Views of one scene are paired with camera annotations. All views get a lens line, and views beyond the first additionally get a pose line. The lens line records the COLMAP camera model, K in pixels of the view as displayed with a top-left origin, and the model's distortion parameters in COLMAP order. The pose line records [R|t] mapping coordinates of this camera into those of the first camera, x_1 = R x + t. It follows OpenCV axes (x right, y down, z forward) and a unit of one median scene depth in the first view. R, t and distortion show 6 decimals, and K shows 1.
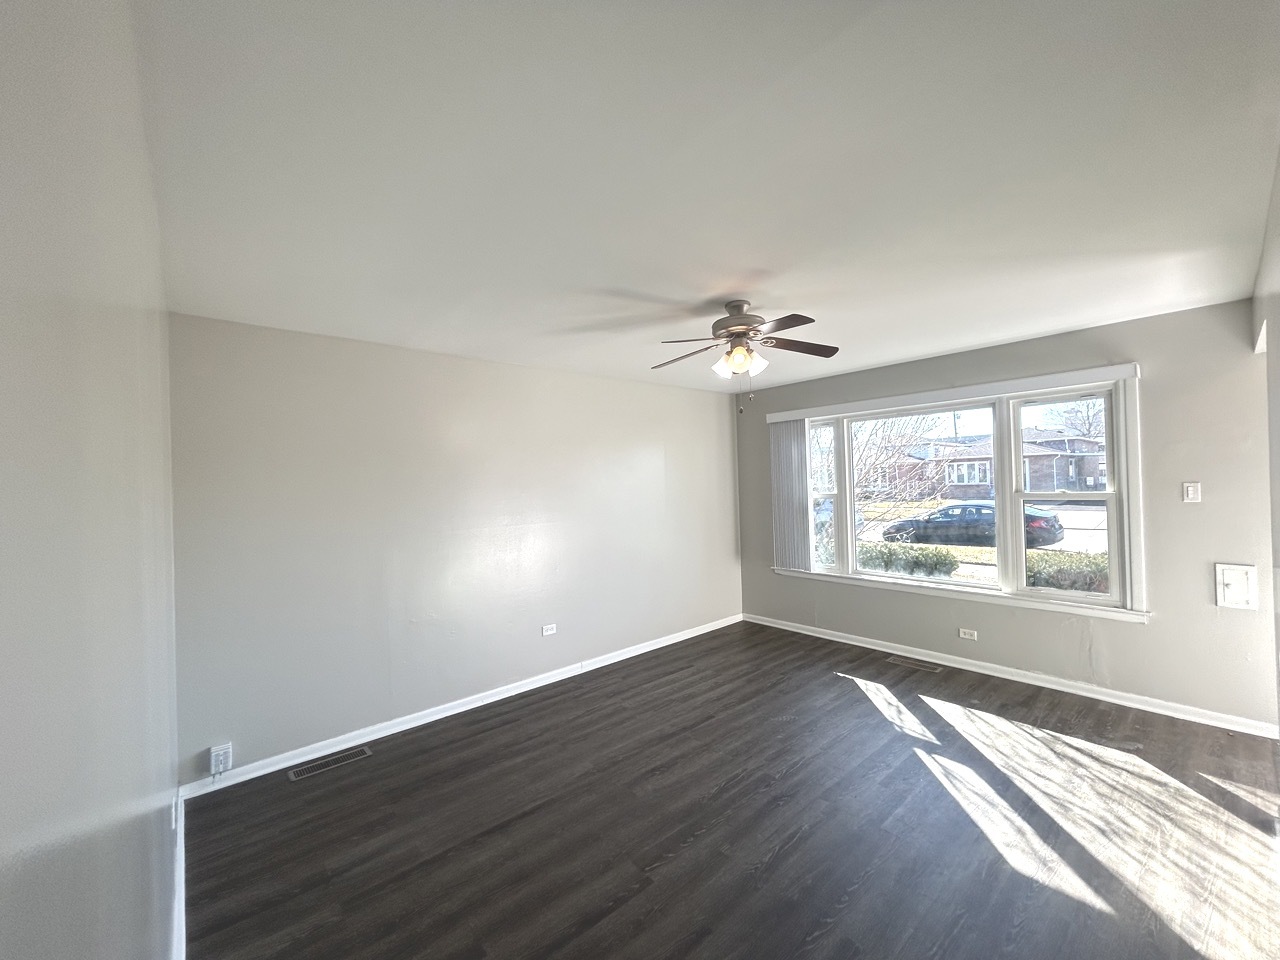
lens RADIAL K [[515.4, 0, 641.7], [0, 515.4, 477.3], [0, 0, 1]] dist [-0.003160, 0.000103]
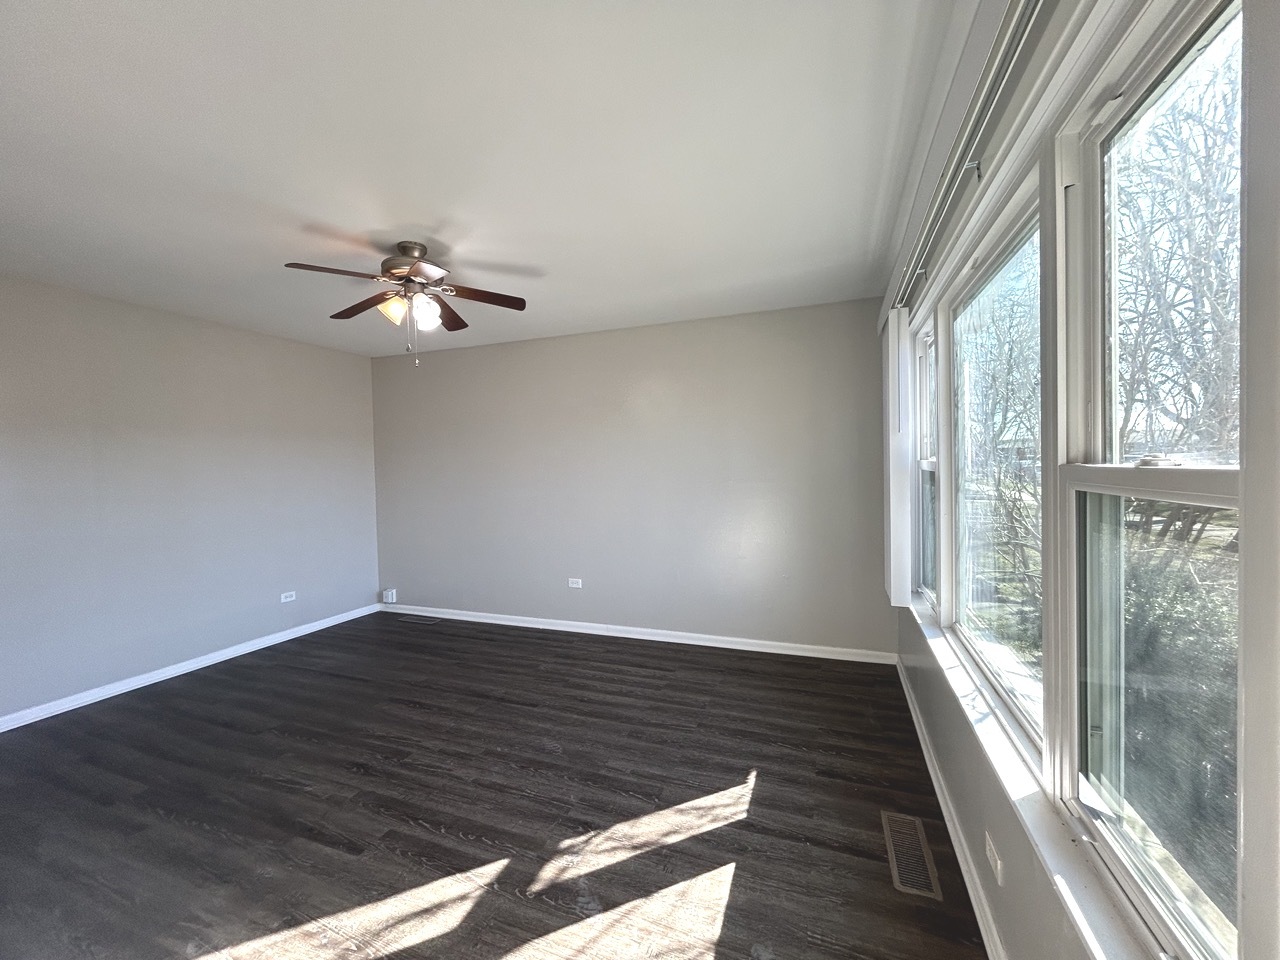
lens RADIAL K [[515.4, 0, 641.7], [0, 515.4, 477.3], [0, 0, 1]] dist [-0.003160, 0.000103]
pose [[0.475344, 0.044993, -0.878649, 0.872301], [0.014777, 0.998142, 0.059106, 0.014139], [0.879676, -0.041080, 0.473797, 0.659783]]
